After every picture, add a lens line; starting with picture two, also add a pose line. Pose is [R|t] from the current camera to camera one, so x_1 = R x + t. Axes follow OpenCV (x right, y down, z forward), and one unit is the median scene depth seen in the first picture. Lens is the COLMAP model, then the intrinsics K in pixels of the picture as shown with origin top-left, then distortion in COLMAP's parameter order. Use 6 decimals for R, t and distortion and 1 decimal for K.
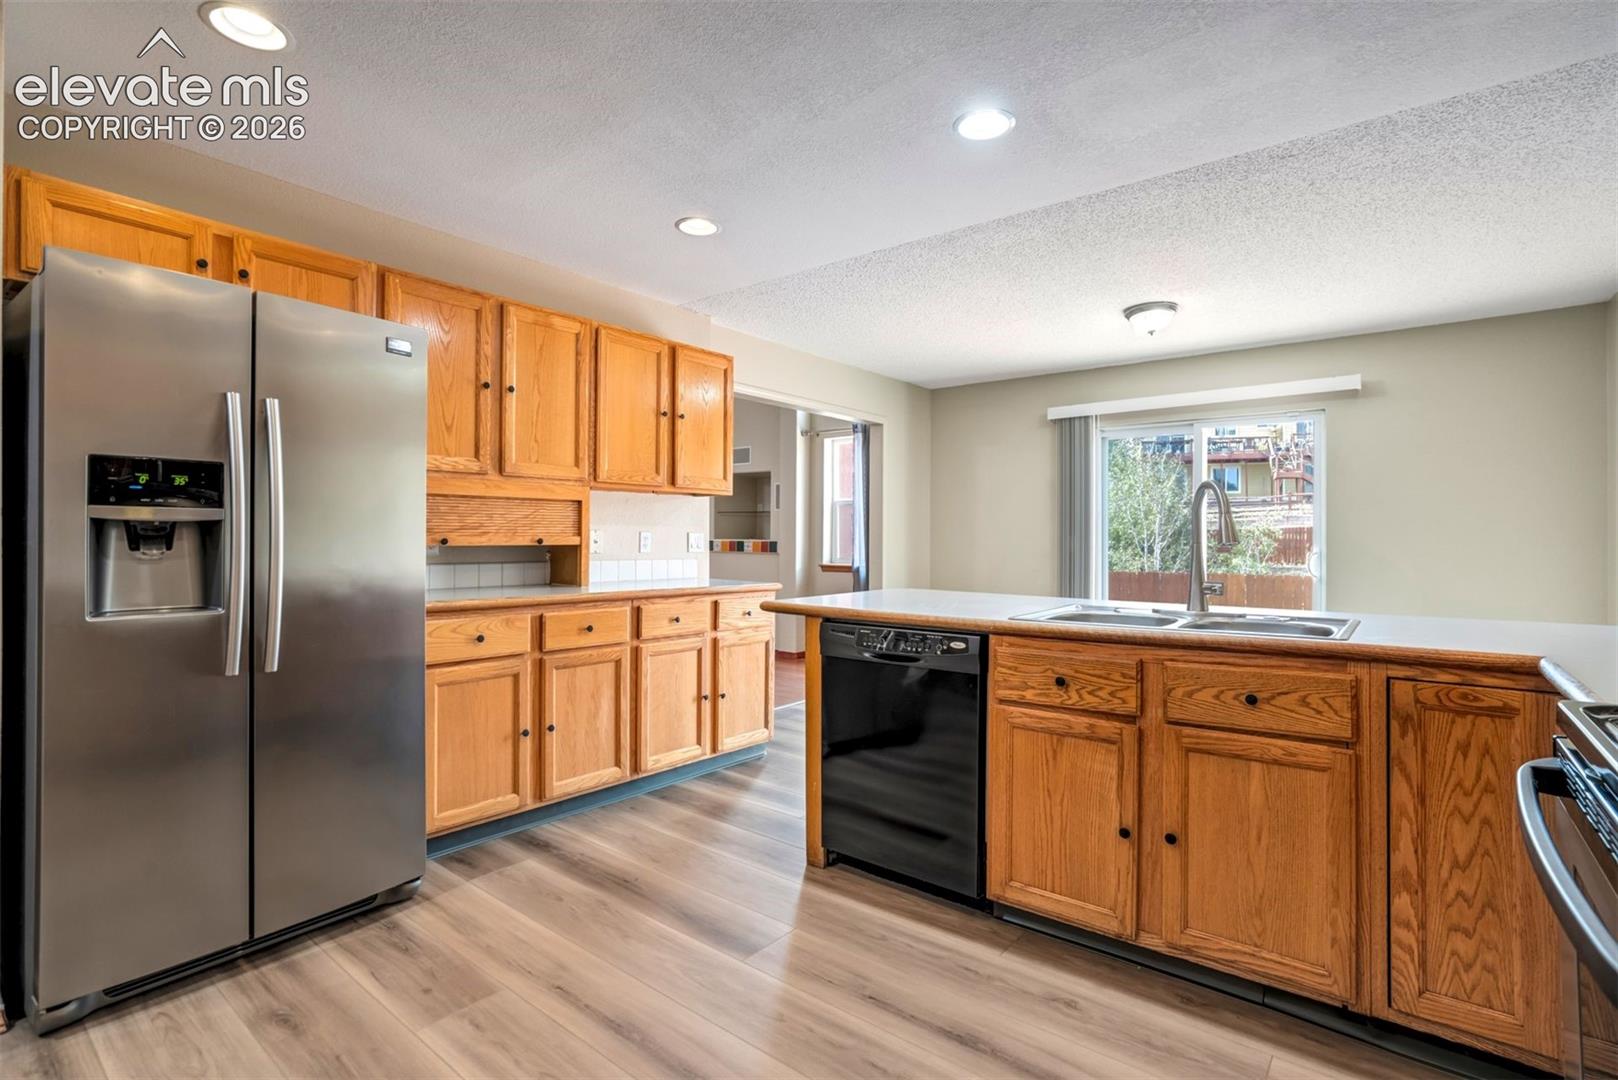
lens RADIAL K [[751.5, 0, 832.9], [0, 751.5, 531.4], [0, 0, 1]] dist [-0.048582, 0.019710]
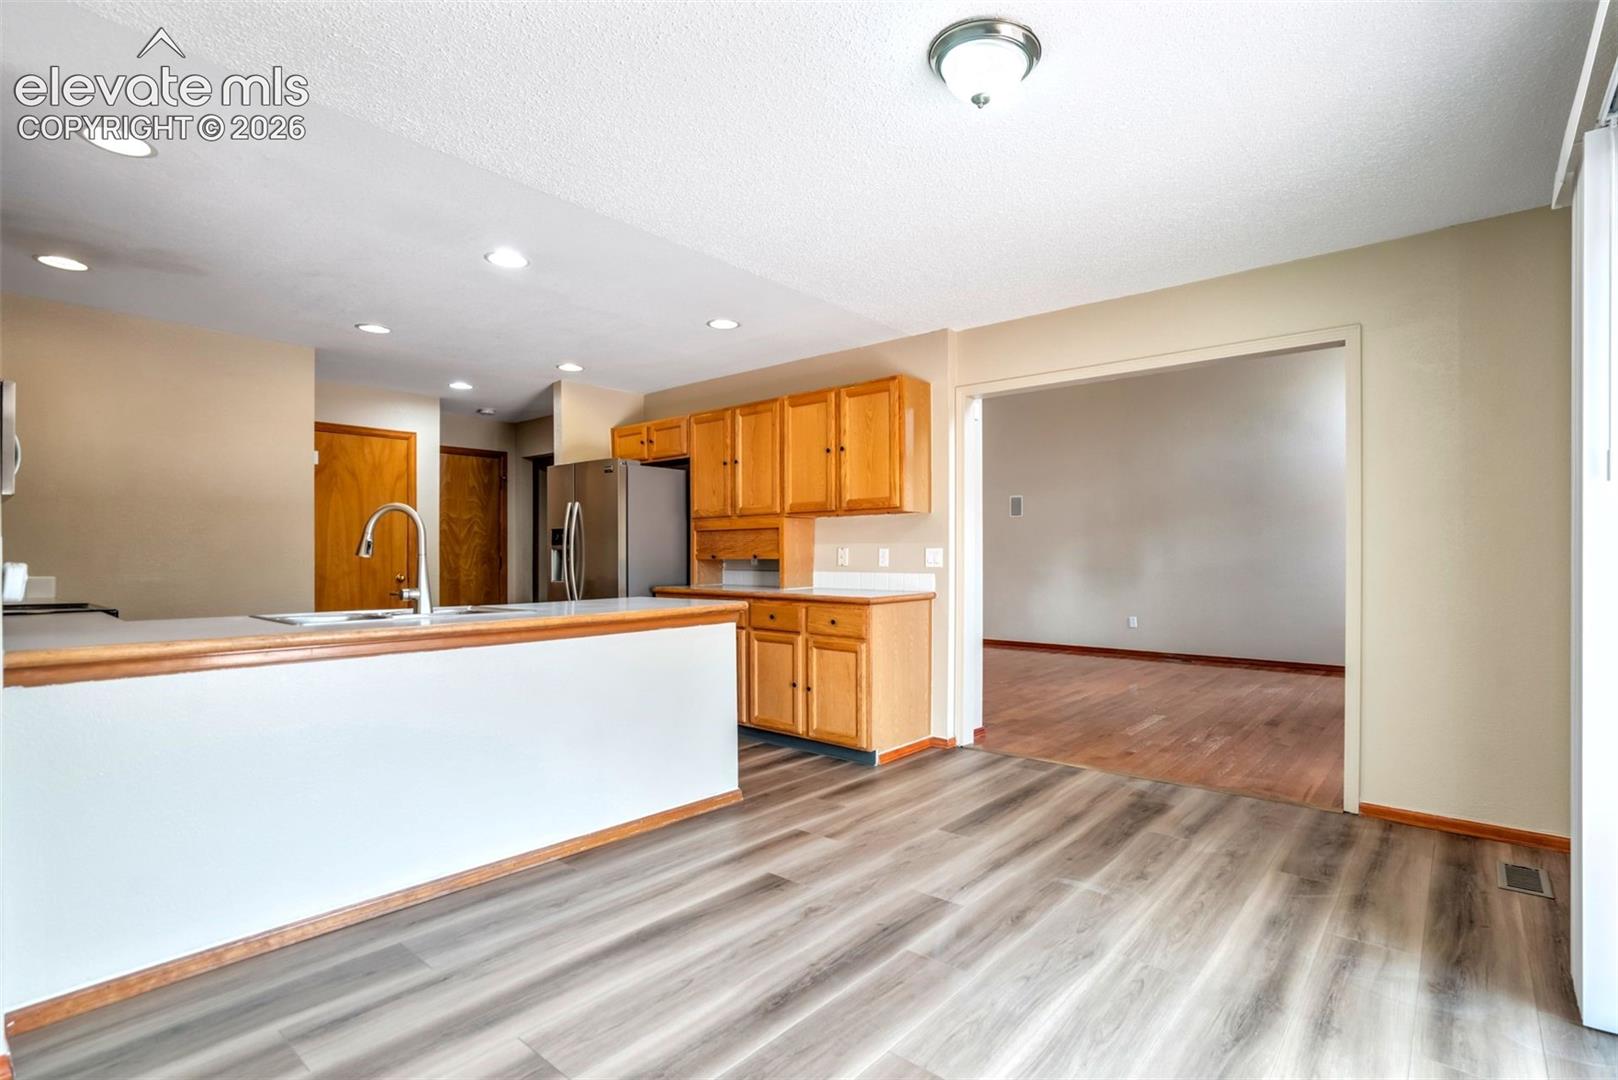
lens RADIAL K [[776.5, 0, 809.6], [0, 776.5, 557.0], [0, 0, 1]] dist [-0.045944, 0.022864]
pose [[-0.056346, -0.003976, -0.998403, 1.431898], [0.012599, 0.999910, -0.004693, 0.028208], [0.998332, -0.012844, -0.056291, 1.454815]]
